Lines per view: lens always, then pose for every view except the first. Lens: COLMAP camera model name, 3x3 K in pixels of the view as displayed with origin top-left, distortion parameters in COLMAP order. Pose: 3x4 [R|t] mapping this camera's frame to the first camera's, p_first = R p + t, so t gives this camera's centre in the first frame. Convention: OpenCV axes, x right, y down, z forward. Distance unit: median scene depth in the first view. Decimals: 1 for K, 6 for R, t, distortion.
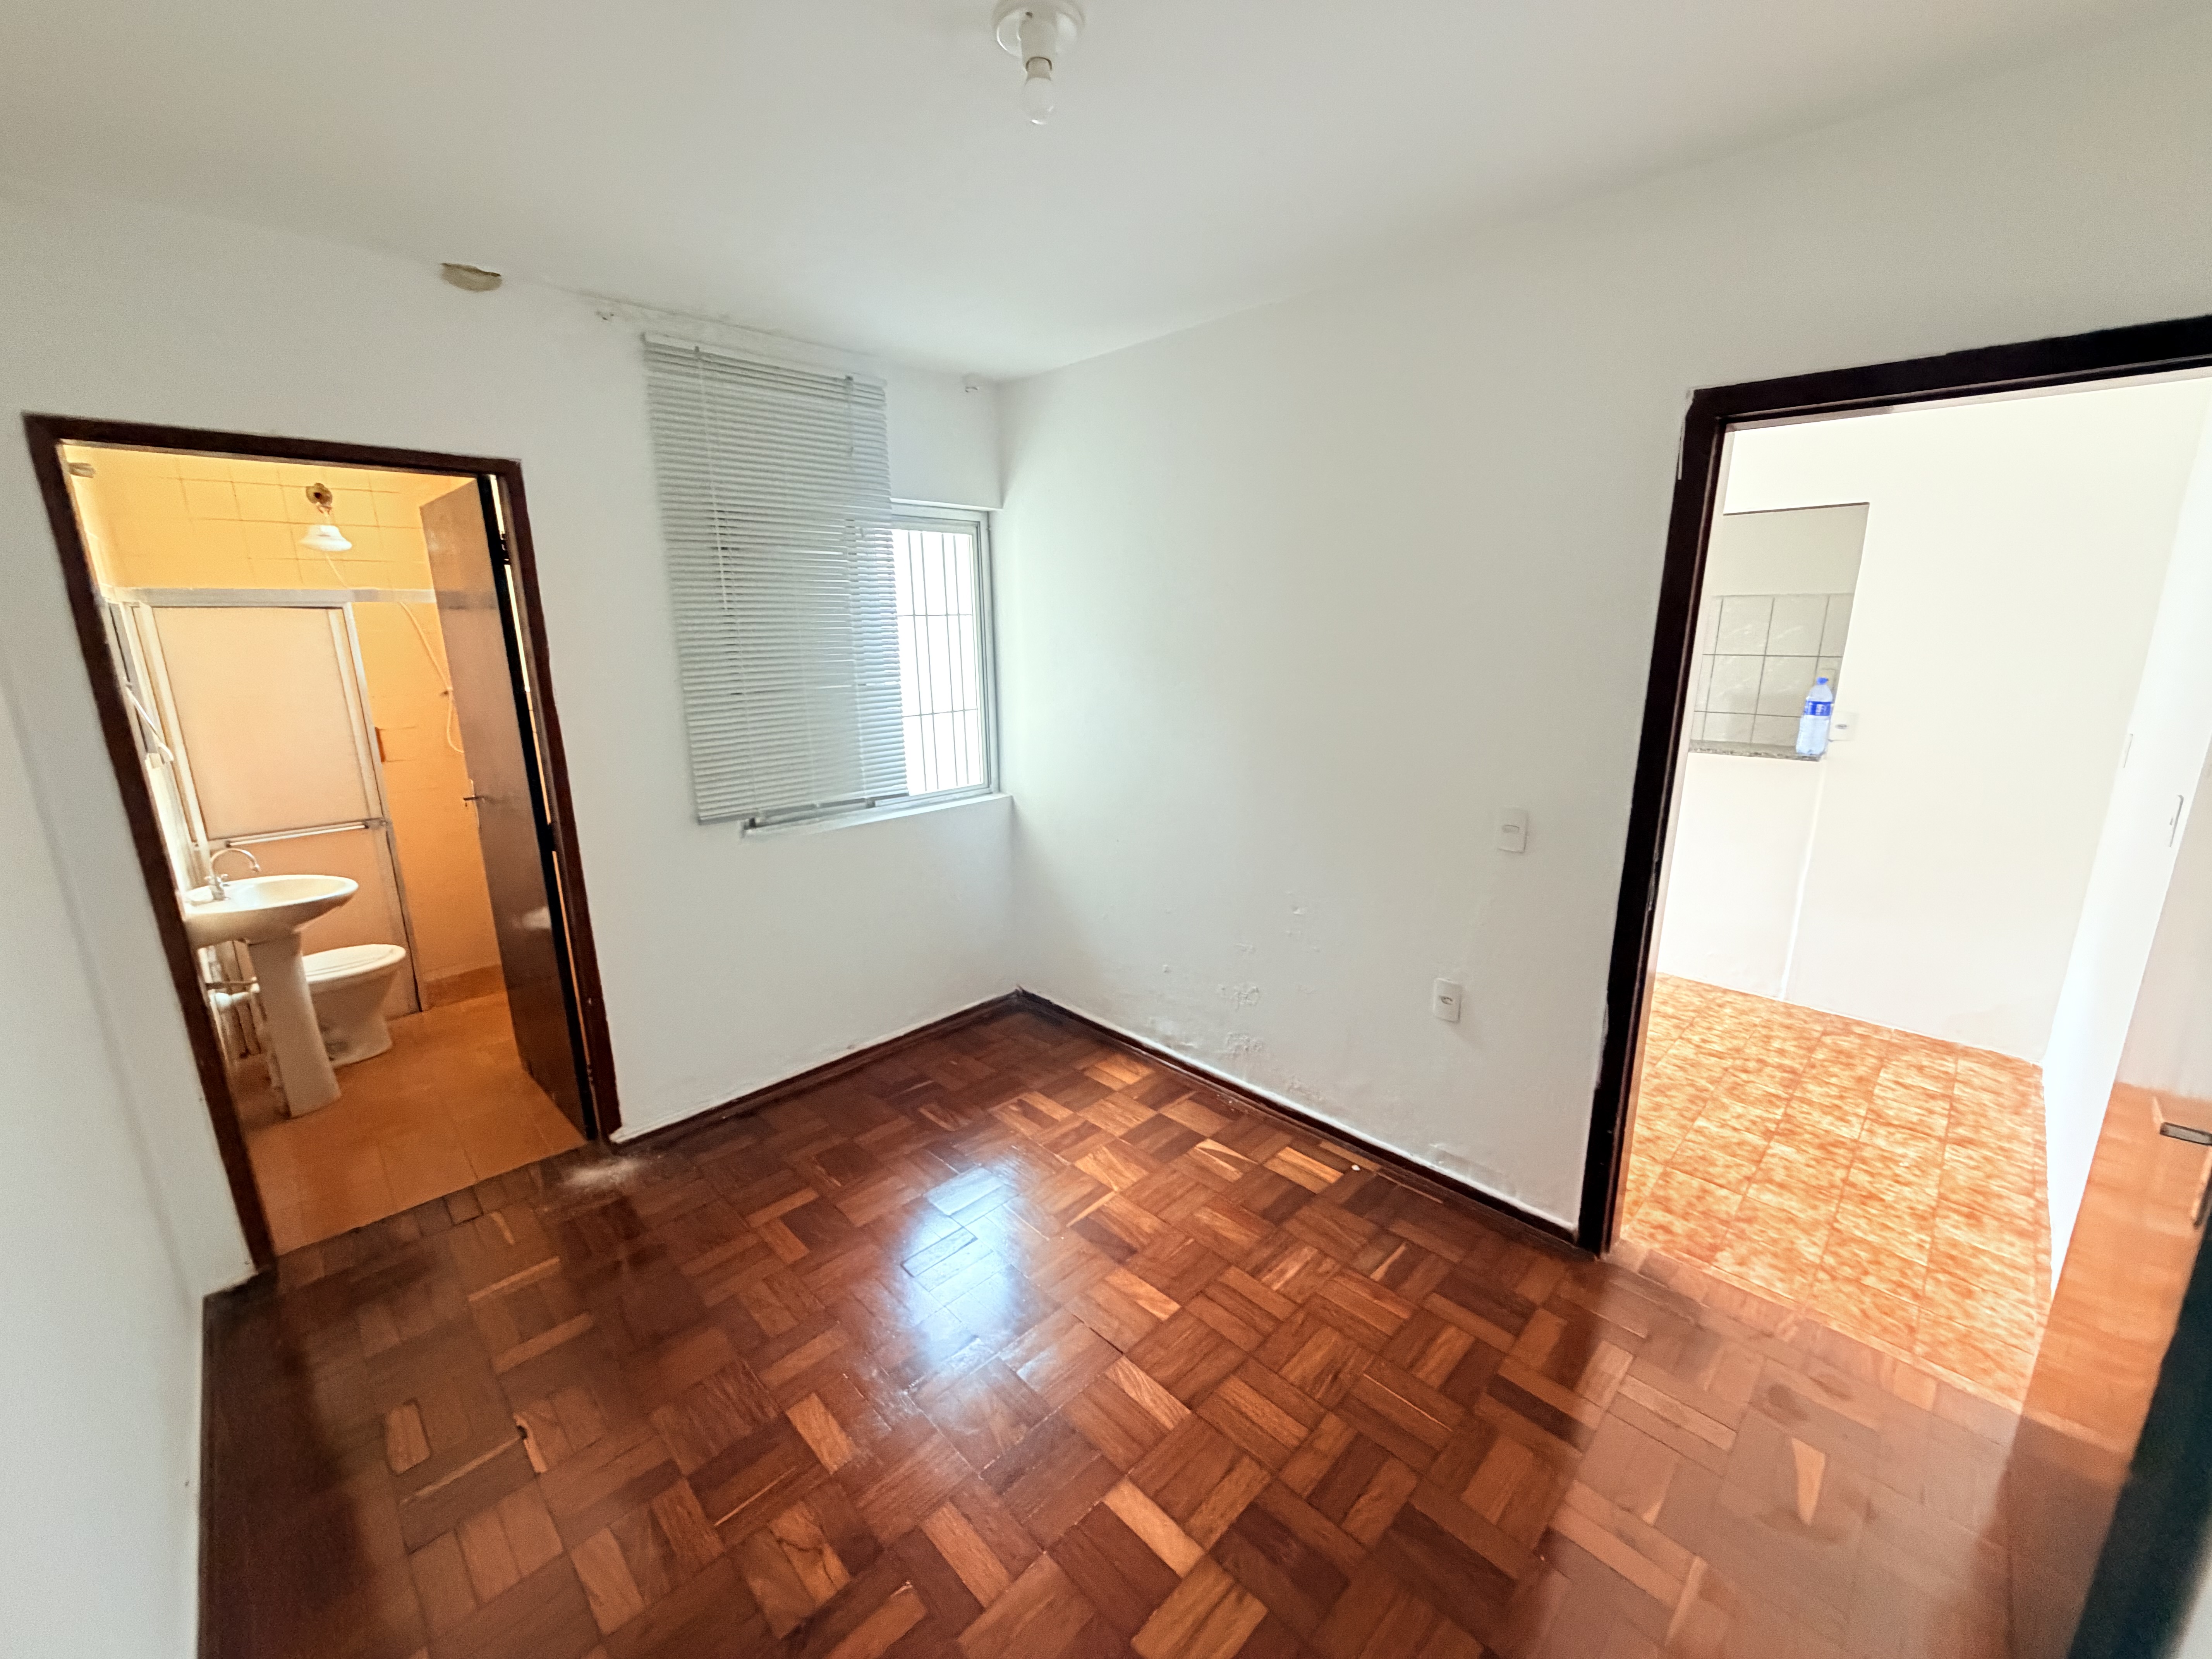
lens RADIAL K [[883.2, 0, 1100.8], [0, 883.2, 832.5], [0, 0, 1]] dist [0.001236, -0.000307]
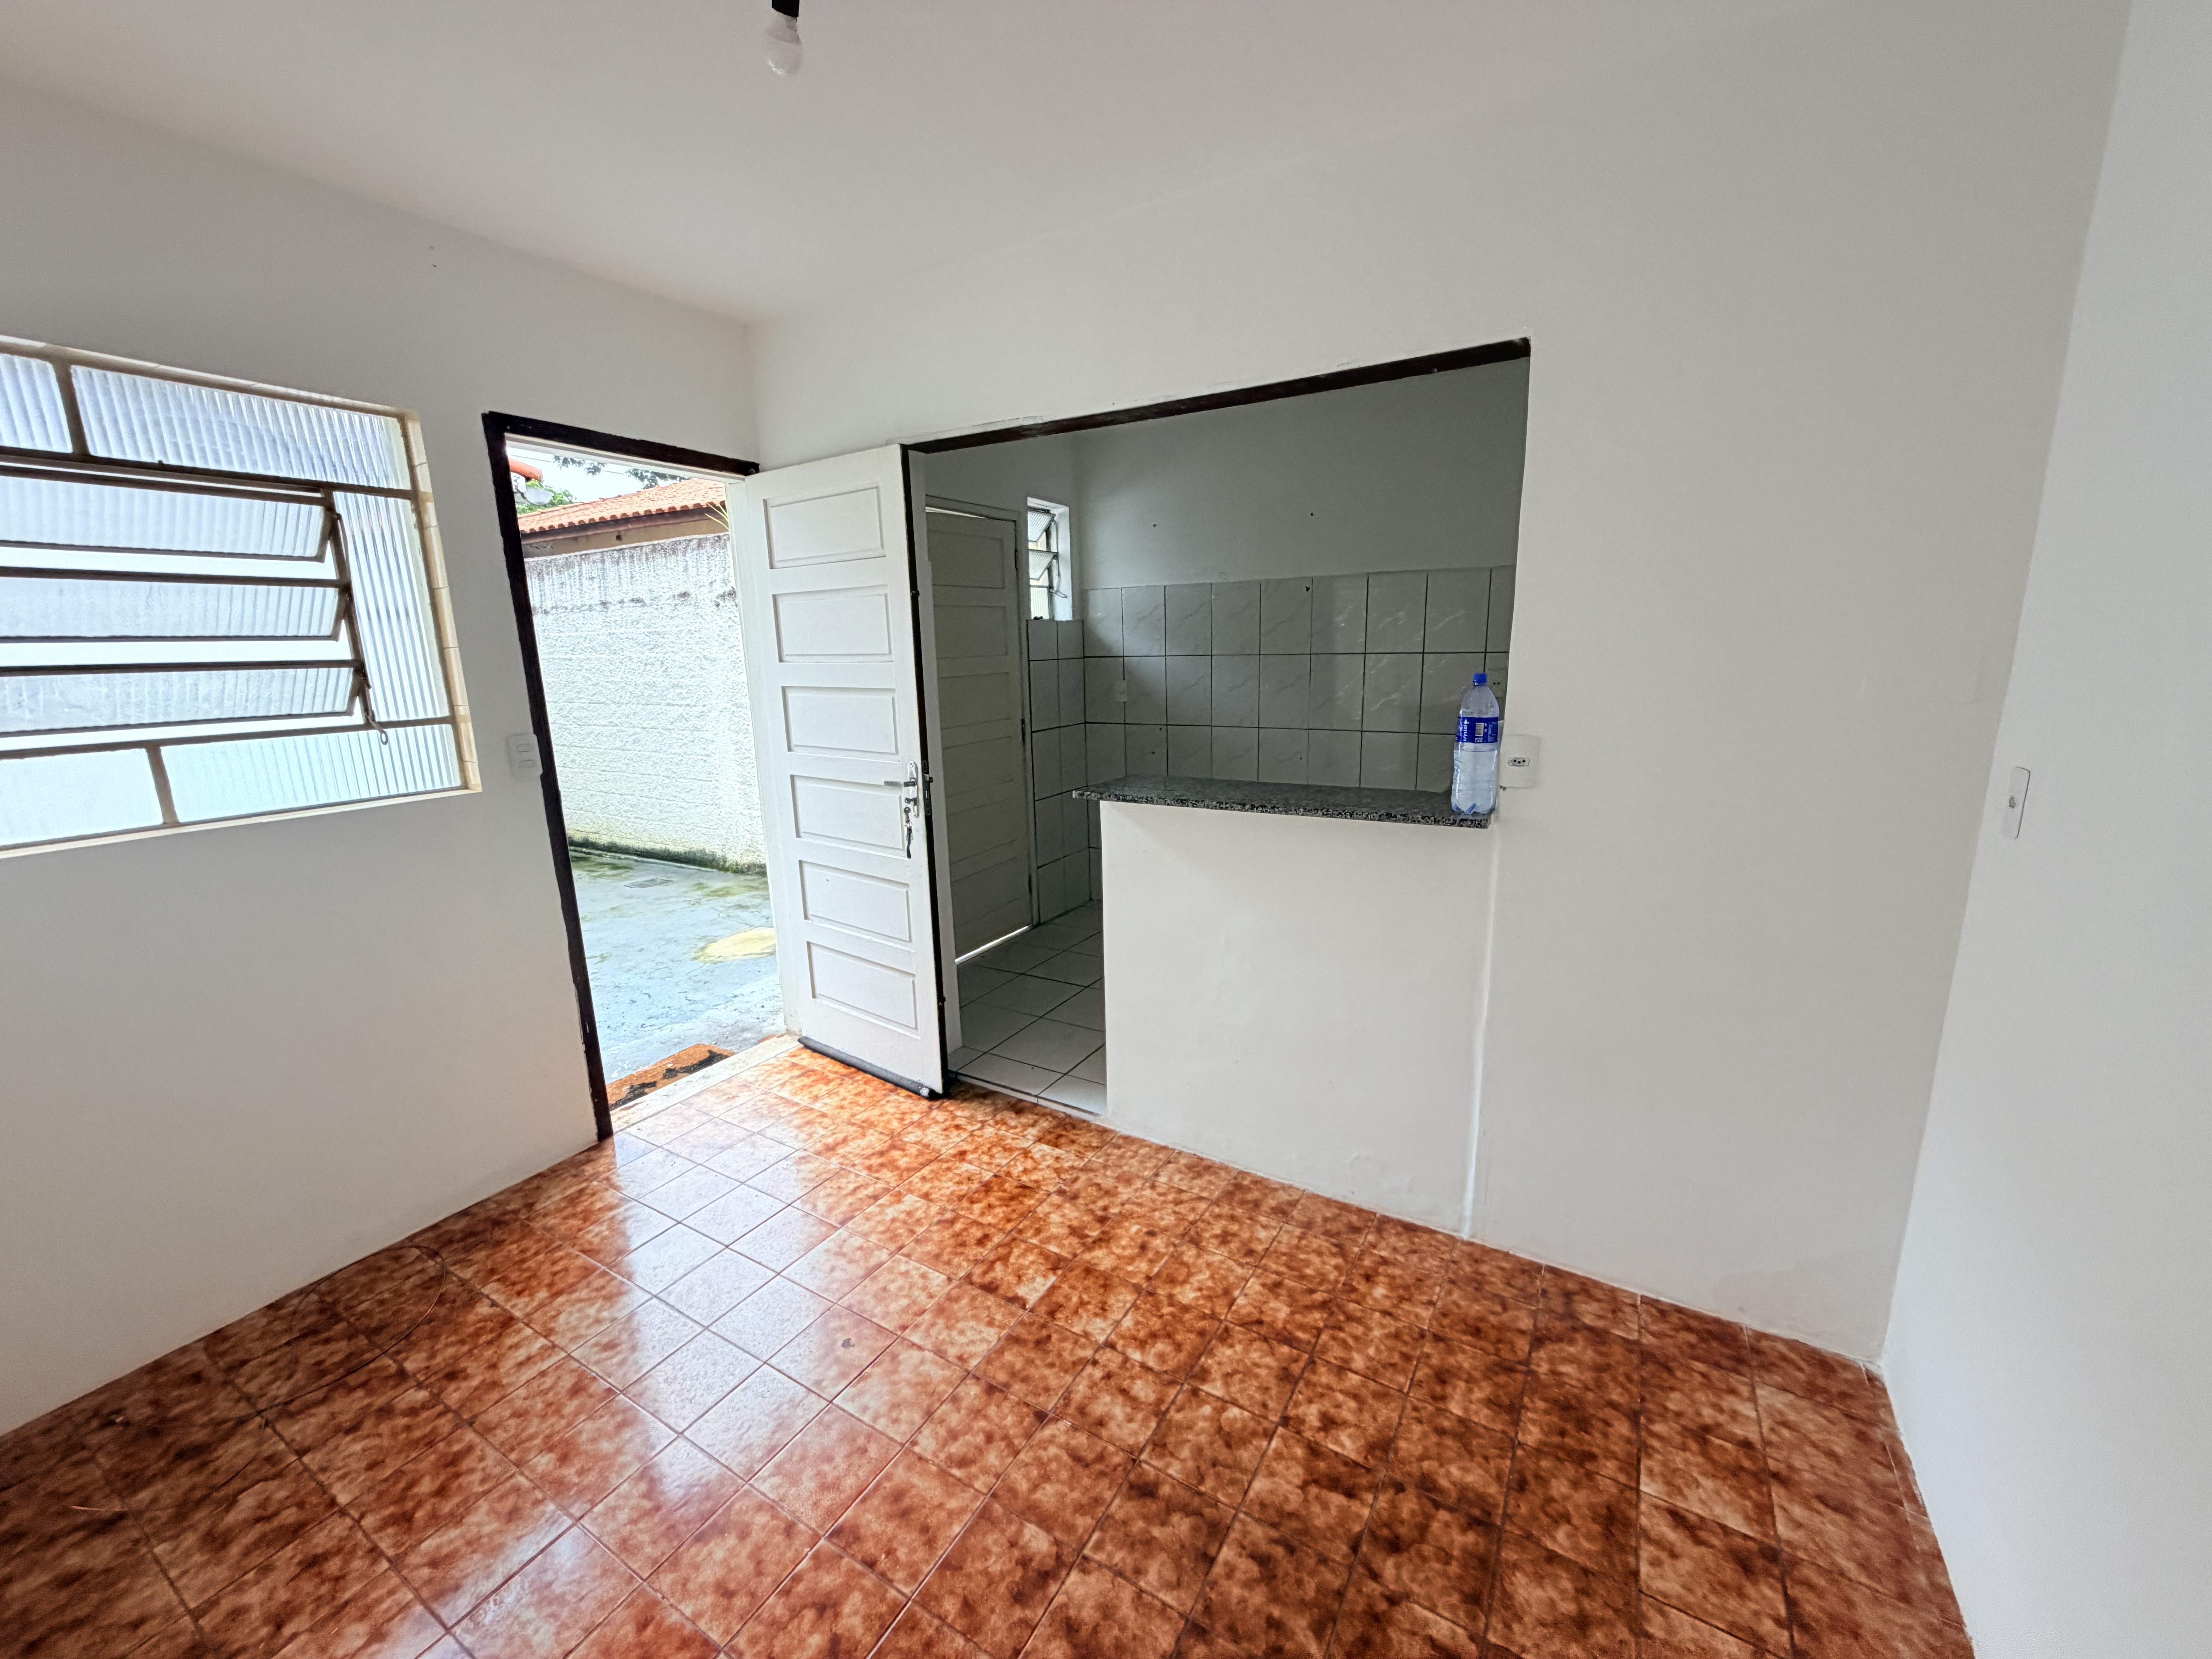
lens RADIAL K [[883.2, 0, 1102.1], [0, 883.2, 832.8], [0, 0, 1]] dist [0.001236, -0.000307]
pose [[0.967562, -0.061840, 0.244946, 0.473496], [0.068609, 0.997459, -0.019190, -0.087153], [-0.243137, 0.035373, 0.969347, 0.558969]]
